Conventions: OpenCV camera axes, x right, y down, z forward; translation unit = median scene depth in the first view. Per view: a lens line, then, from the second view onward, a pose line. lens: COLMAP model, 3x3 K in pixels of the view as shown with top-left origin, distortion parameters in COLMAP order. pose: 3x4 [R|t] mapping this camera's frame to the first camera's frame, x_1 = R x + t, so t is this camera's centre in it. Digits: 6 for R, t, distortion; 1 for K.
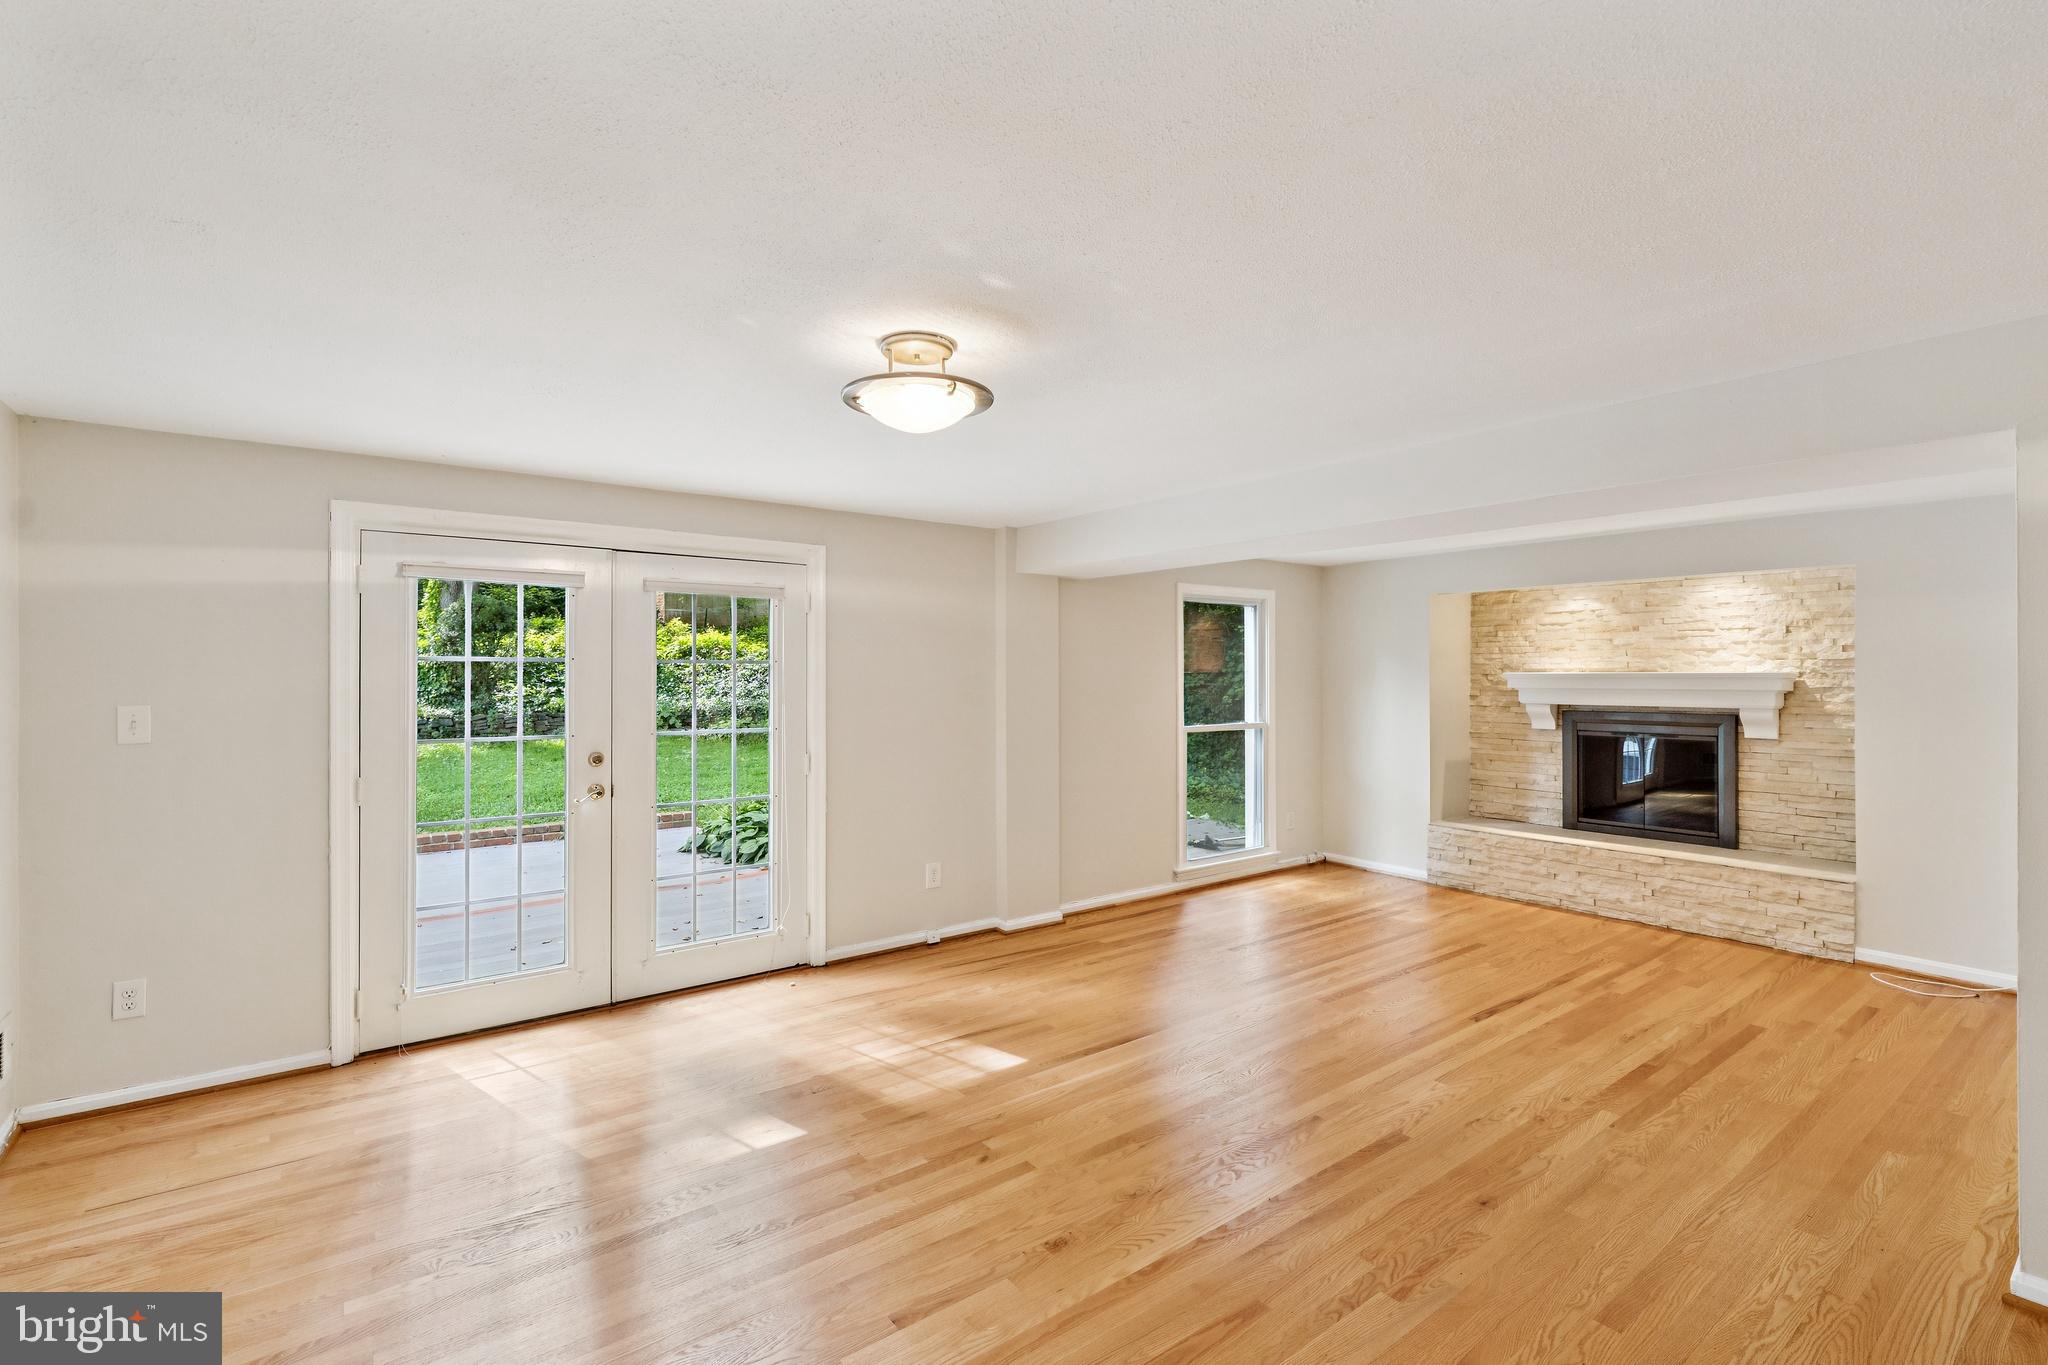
lens RADIAL K [[941.9, 0, 1025.0], [0, 941.9, 669.9], [0, 0, 1]] dist [-0.000045, 0.000971]
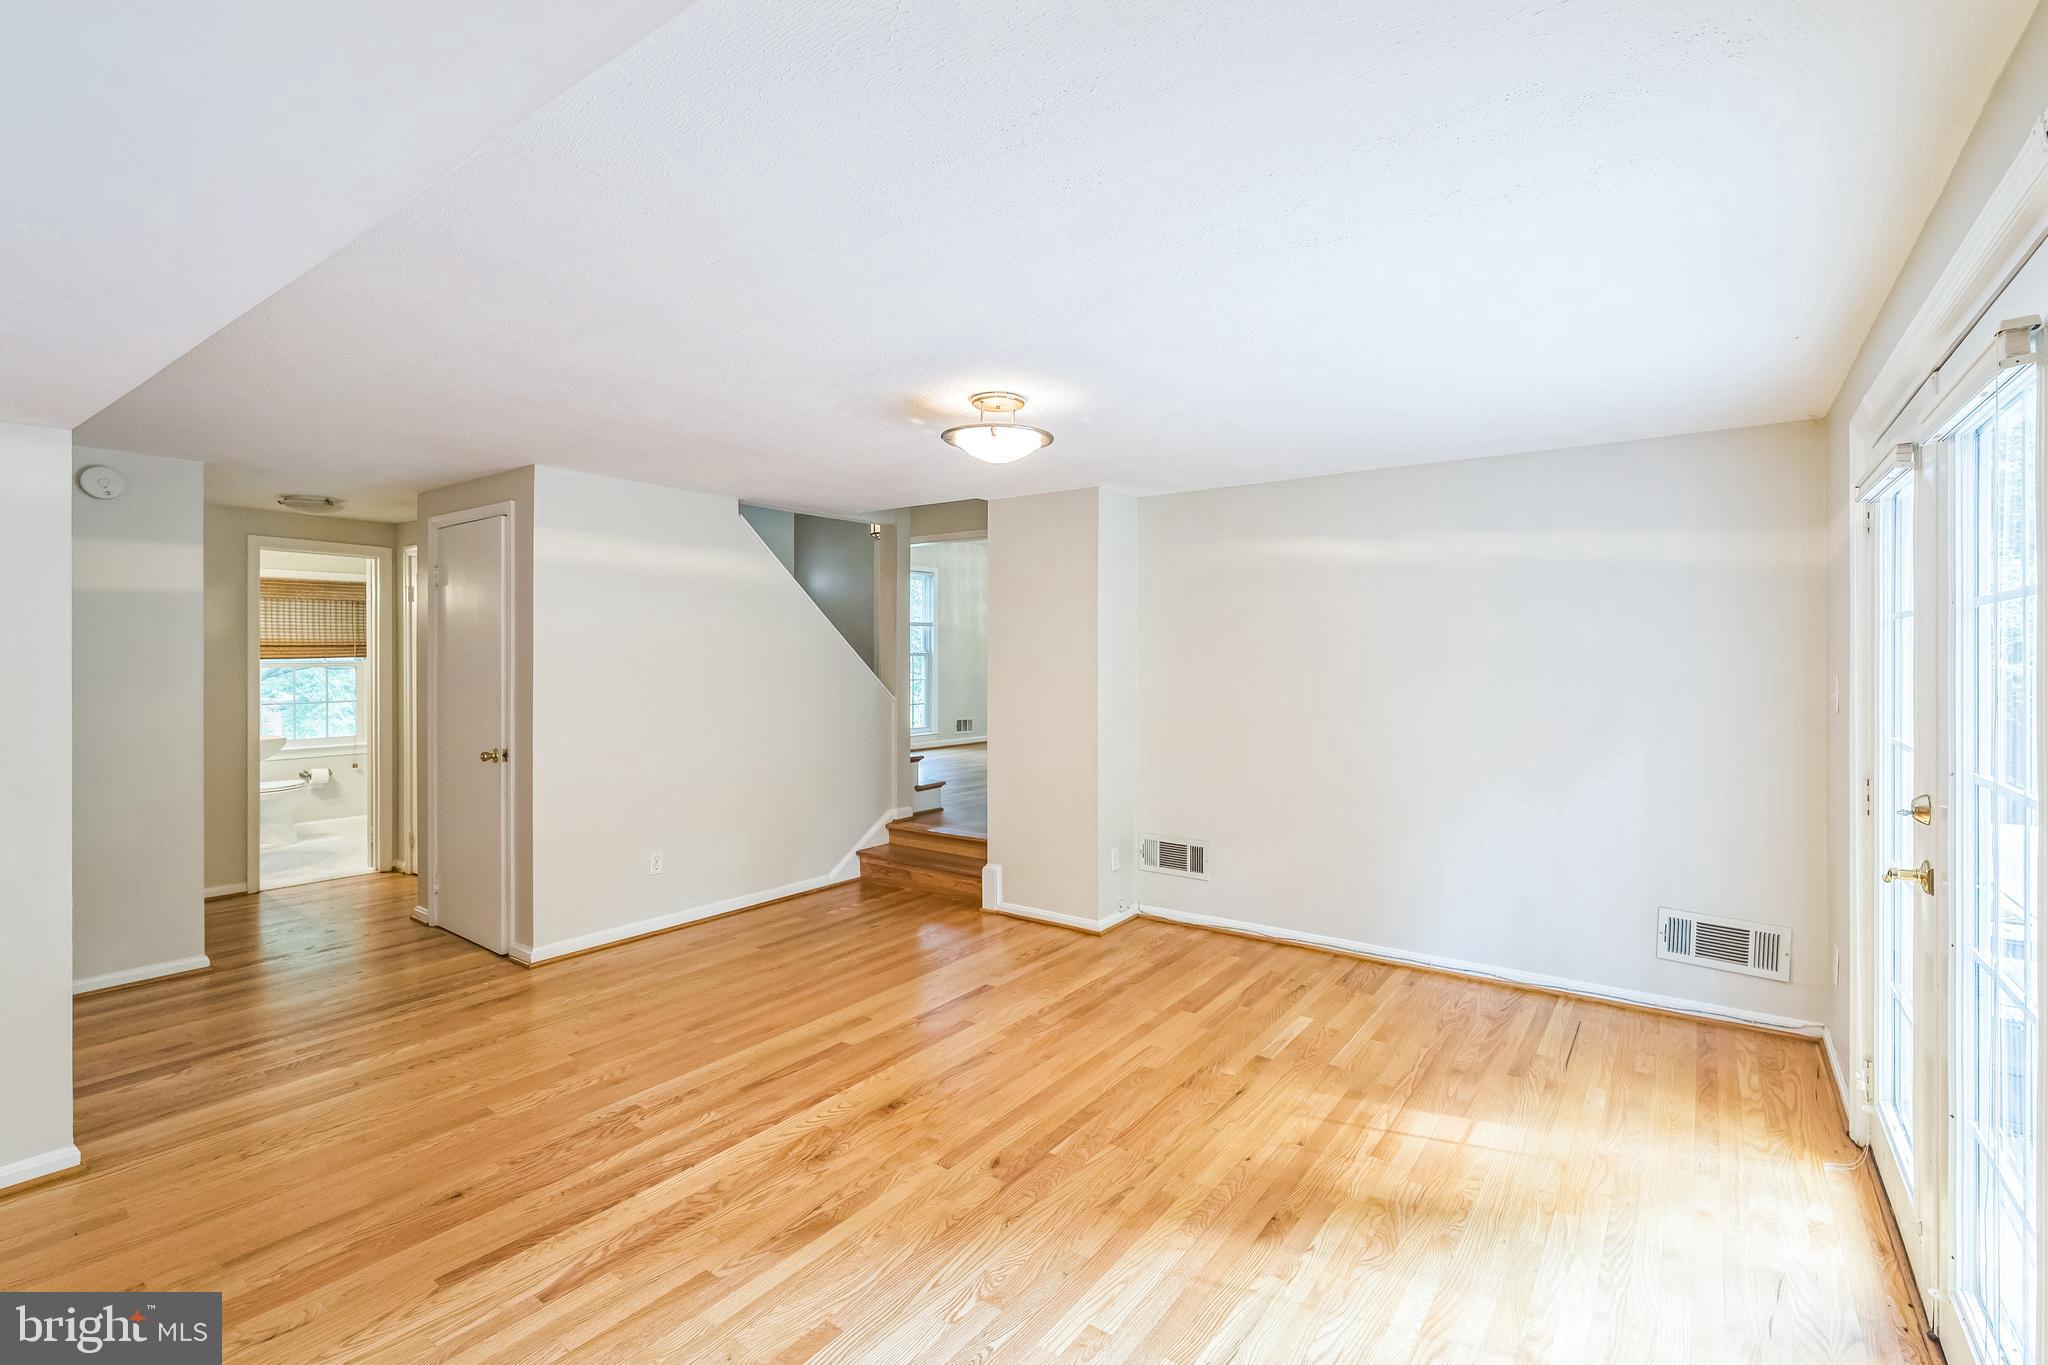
lens RADIAL K [[941.9, 0, 1025.2], [0, 941.9, 670.9], [0, 0, 1]] dist [-0.000045, 0.000971]
pose [[-0.959819, 0.003779, -0.280593, 0.205617], [0.000499, 0.999931, 0.011759, 0.027136], [0.280618, 0.011147, -0.959755, 2.106792]]
